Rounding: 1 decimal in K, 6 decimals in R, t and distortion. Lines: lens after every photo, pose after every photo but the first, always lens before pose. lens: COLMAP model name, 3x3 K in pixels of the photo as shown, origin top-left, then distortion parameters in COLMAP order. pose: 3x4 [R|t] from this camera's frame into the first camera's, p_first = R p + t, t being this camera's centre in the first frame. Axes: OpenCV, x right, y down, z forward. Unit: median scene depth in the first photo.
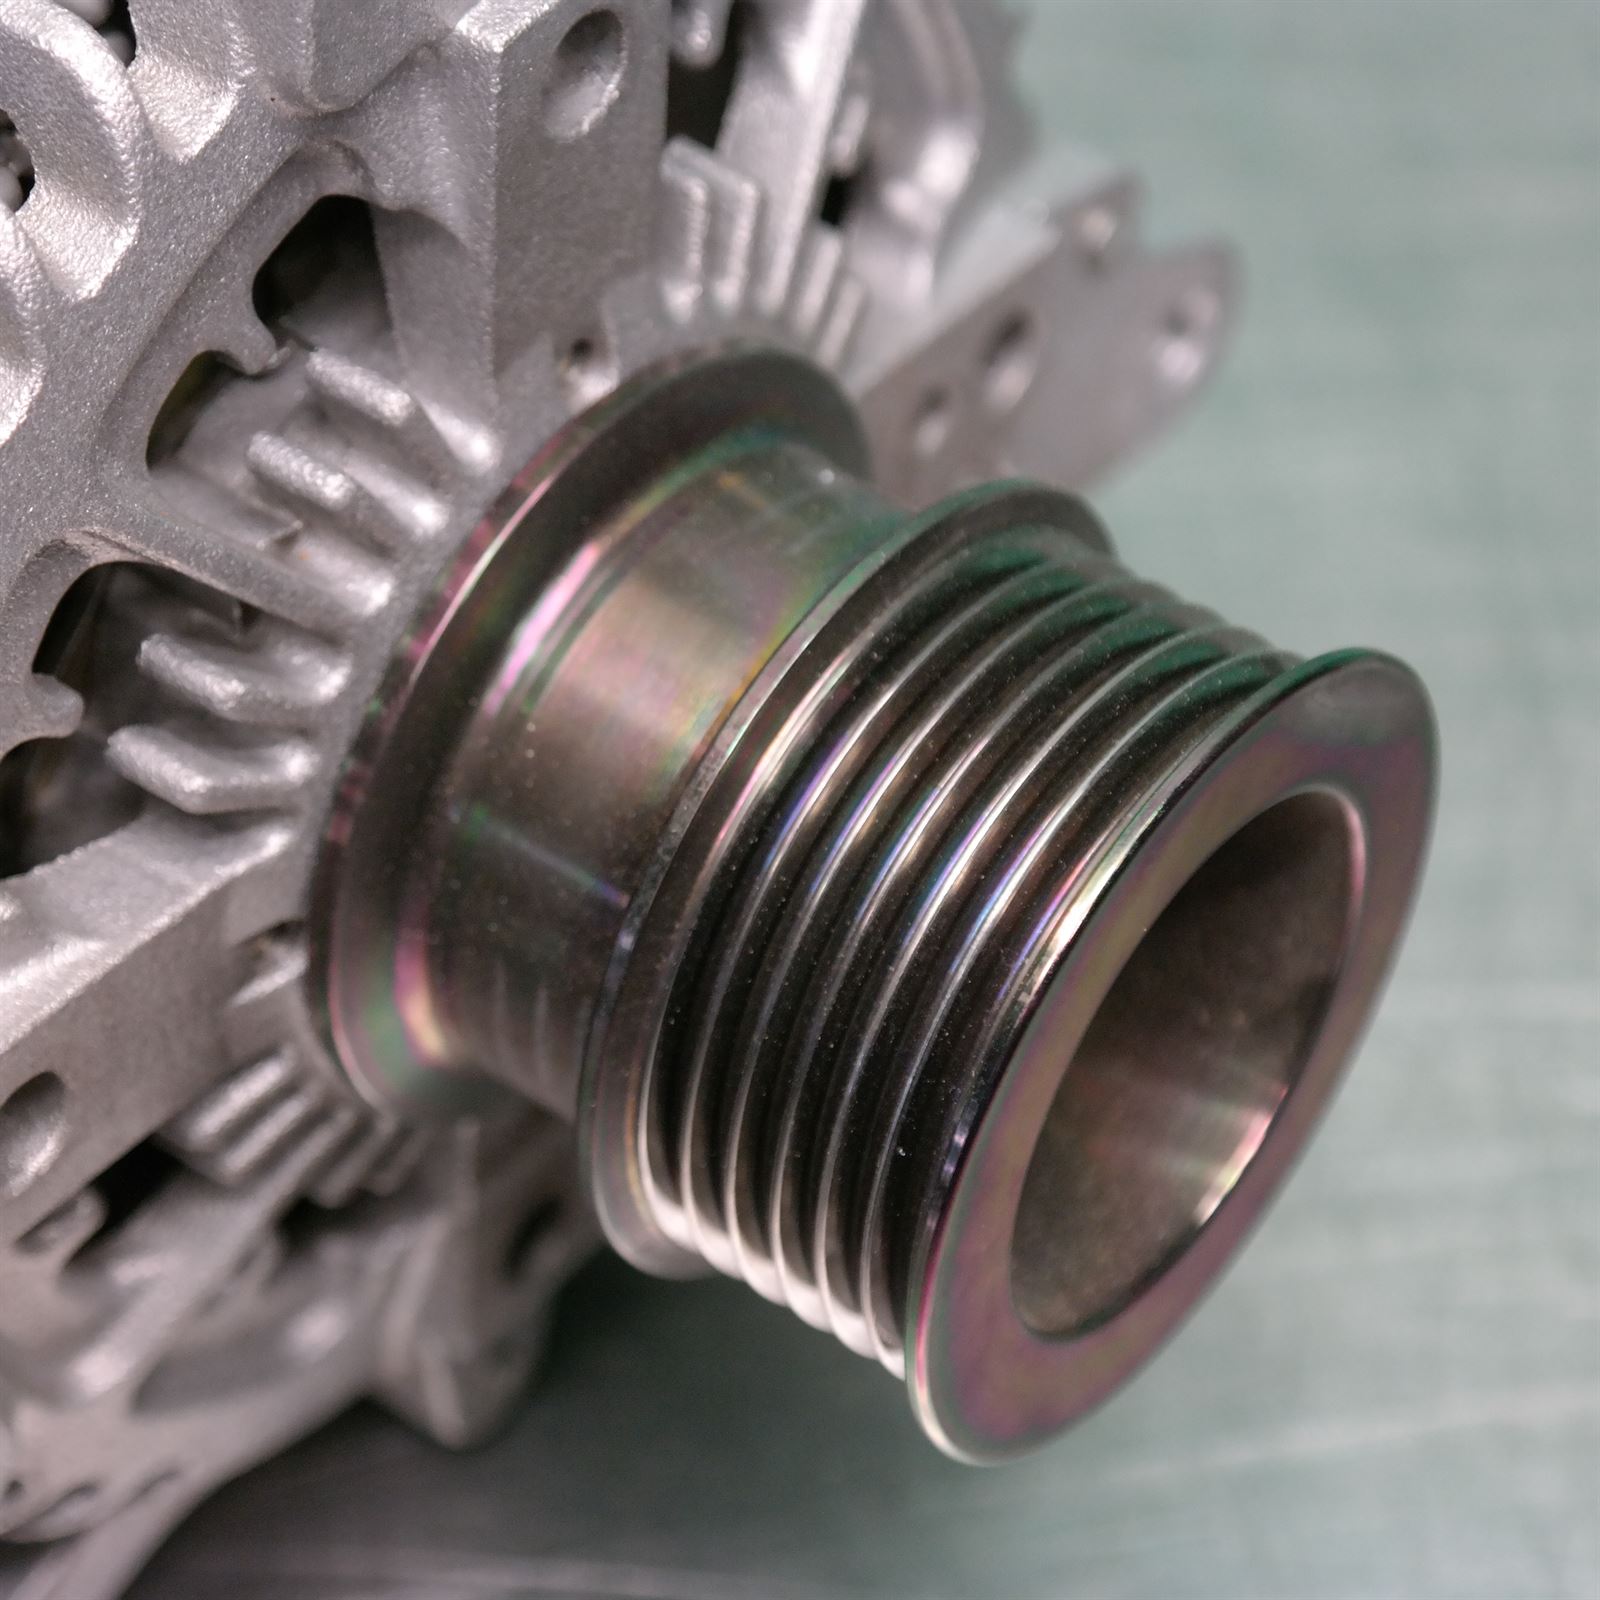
lens RADIAL K [[5356.8, 0, 799.2], [0, 5356.8, 801.9], [0, 0, 1]] dist [0.124450, 0.000000]
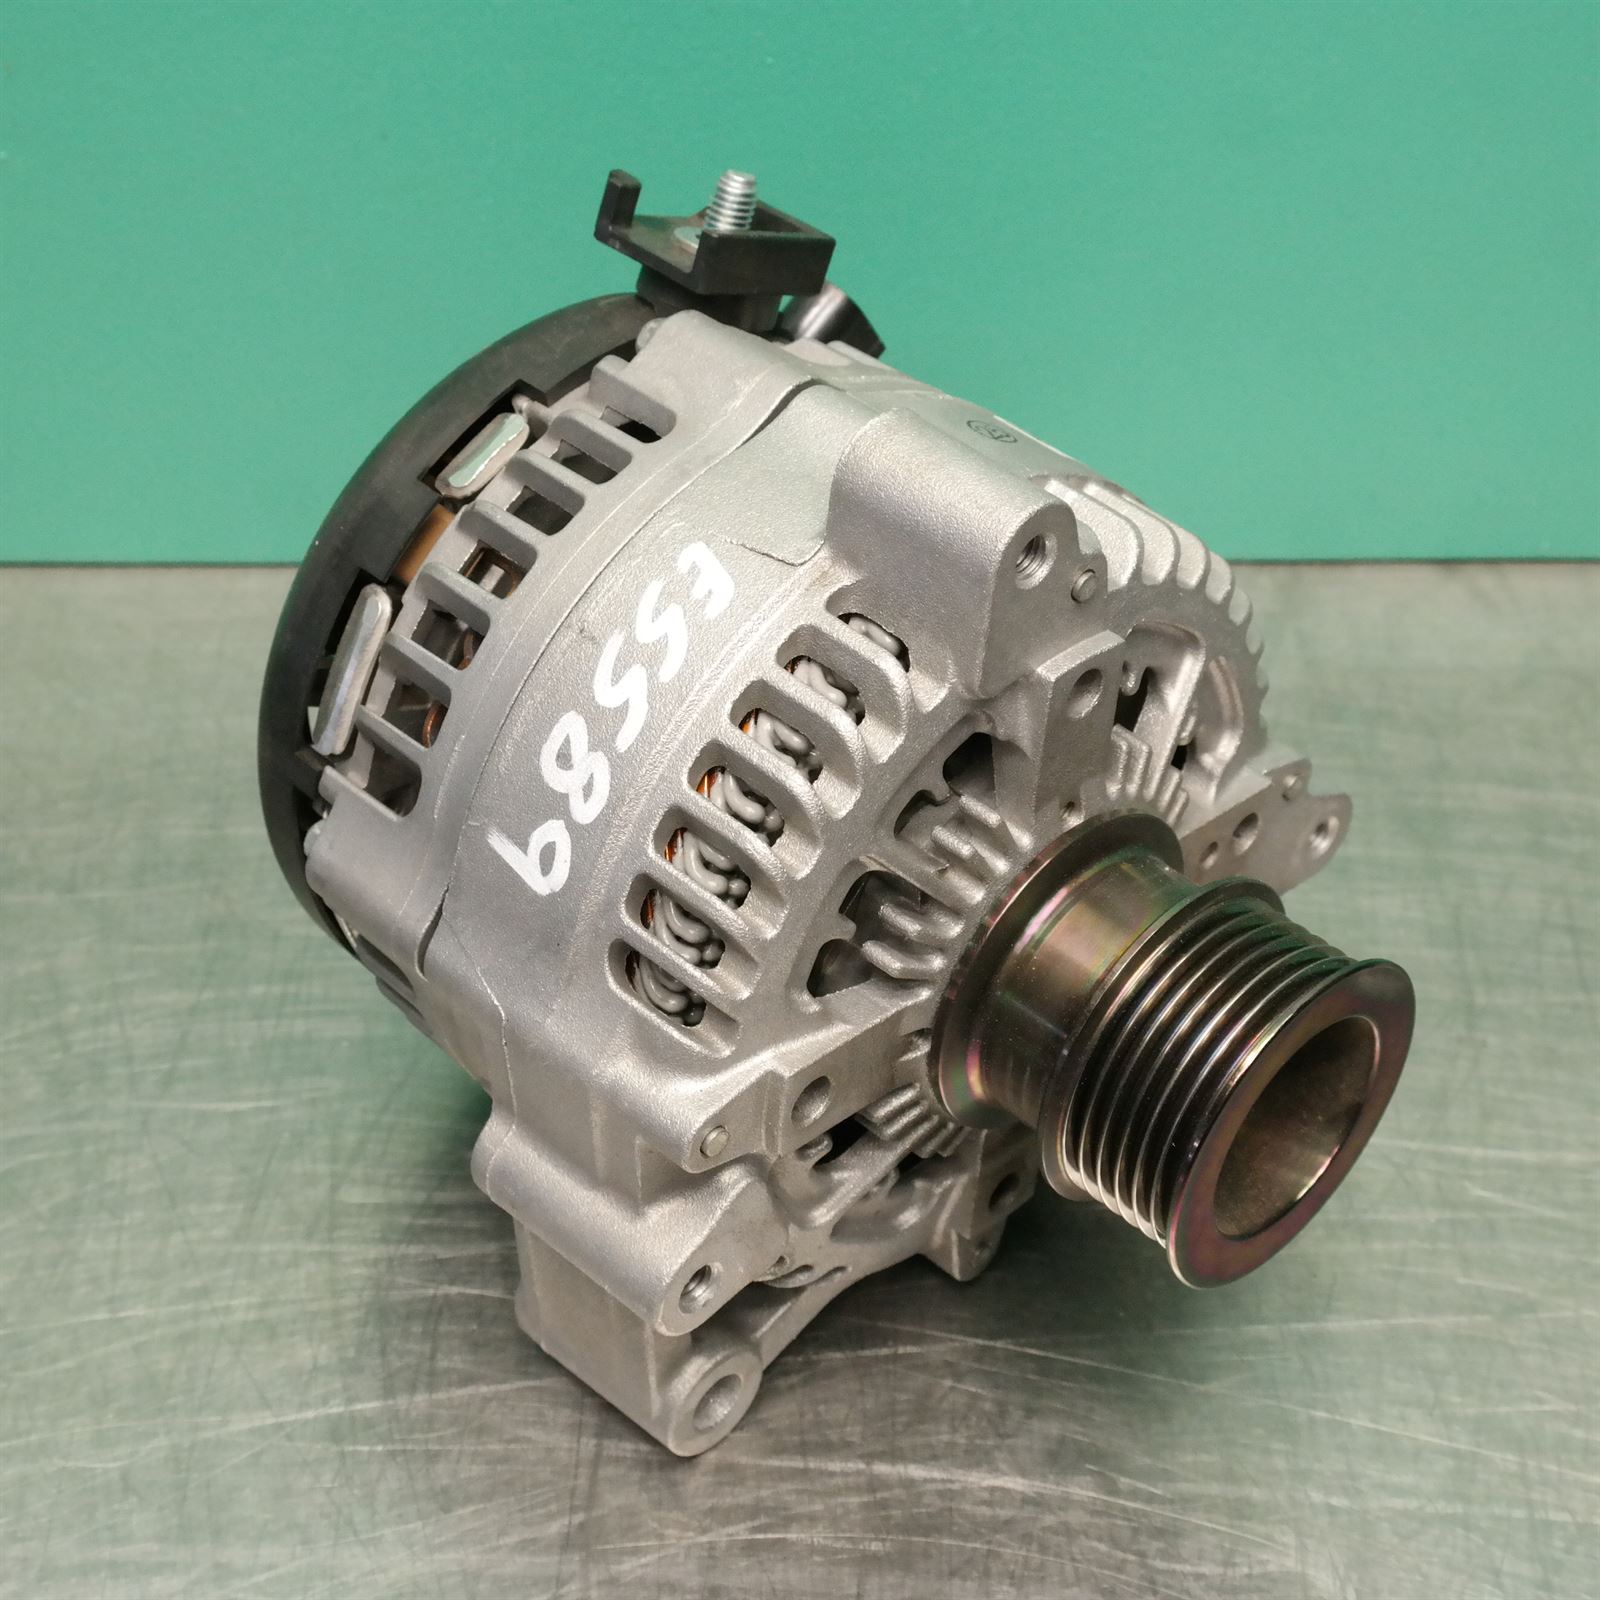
lens RADIAL K [[3086.8, 0, 797.1], [0, 3086.8, 798.2], [0, 0, 1]] dist [0.002071, 0.000000]
pose [[0.989959, 0.096670, -0.103133, -0.019280], [-0.106678, 0.989610, -0.096392, 0.059183], [0.092743, 0.106427, 0.989986, -0.386550]]
